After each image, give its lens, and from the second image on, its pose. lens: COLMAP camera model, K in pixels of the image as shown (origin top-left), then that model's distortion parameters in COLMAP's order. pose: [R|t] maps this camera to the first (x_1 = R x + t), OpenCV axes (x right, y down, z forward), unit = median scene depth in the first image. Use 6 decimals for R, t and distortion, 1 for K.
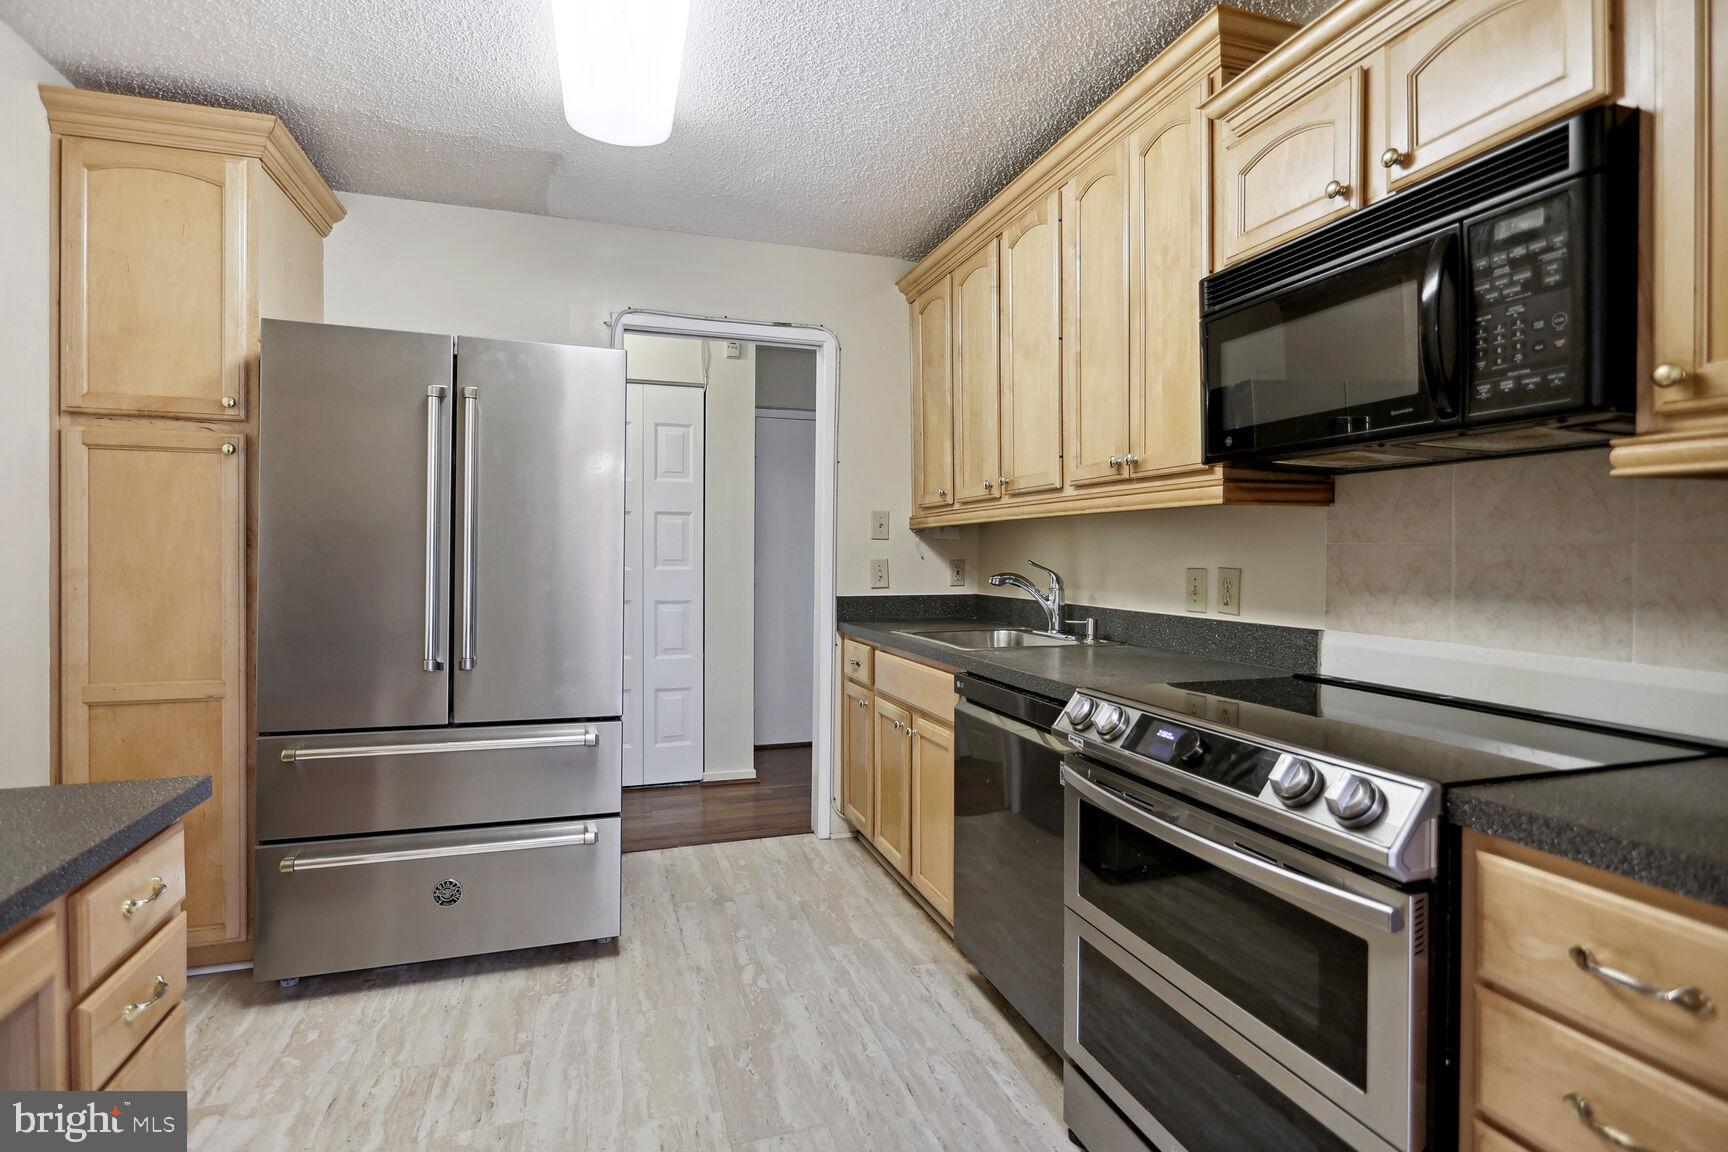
lens RADIAL K [[831.8, 0, 874.3], [0, 831.8, 563.8], [0, 0, 1]] dist [-0.002242, 0.000363]
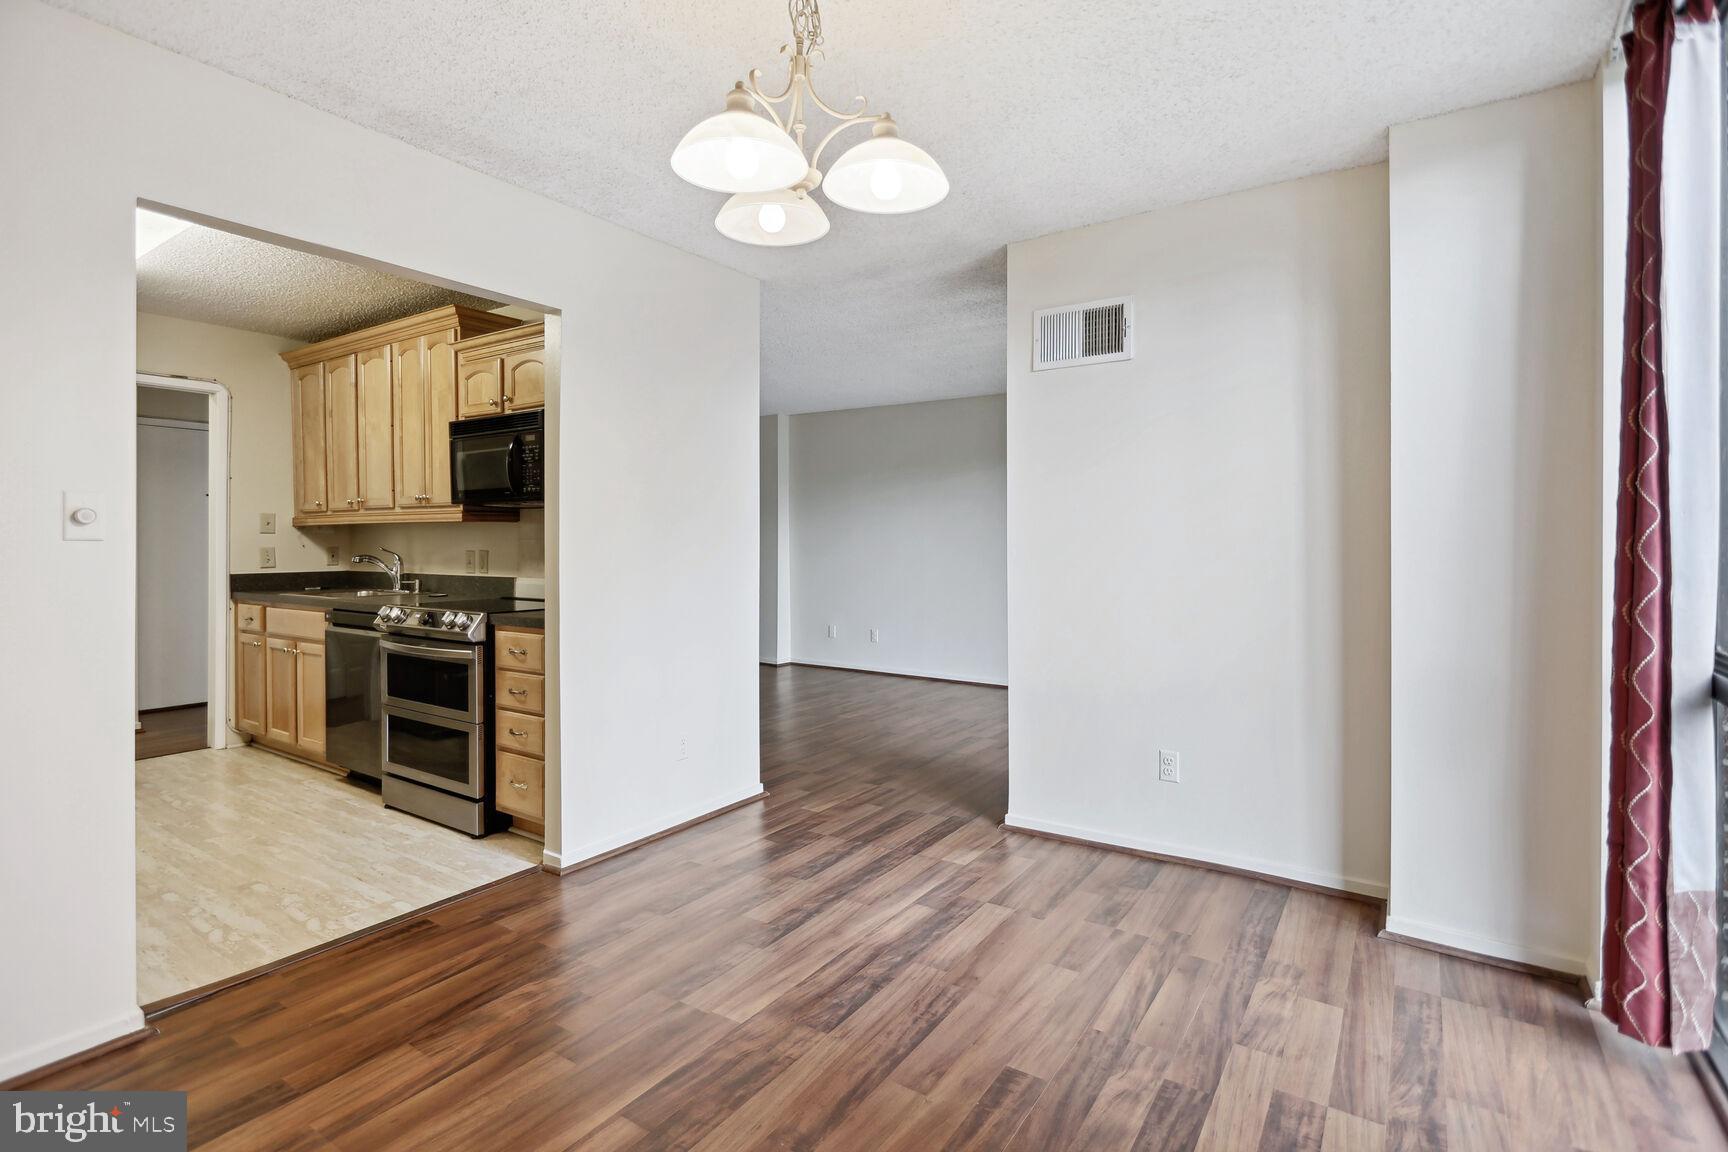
lens RADIAL K [[827.4, 0, 862.8], [0, 827.4, 552.3], [0, 0, 1]] dist [-0.002265, 0.000094]
pose [[0.797046, -0.009690, 0.603841, -0.045355], [0.008481, 0.999952, 0.004851, 0.006159], [-0.603859, 0.001255, 0.797090, -0.955023]]
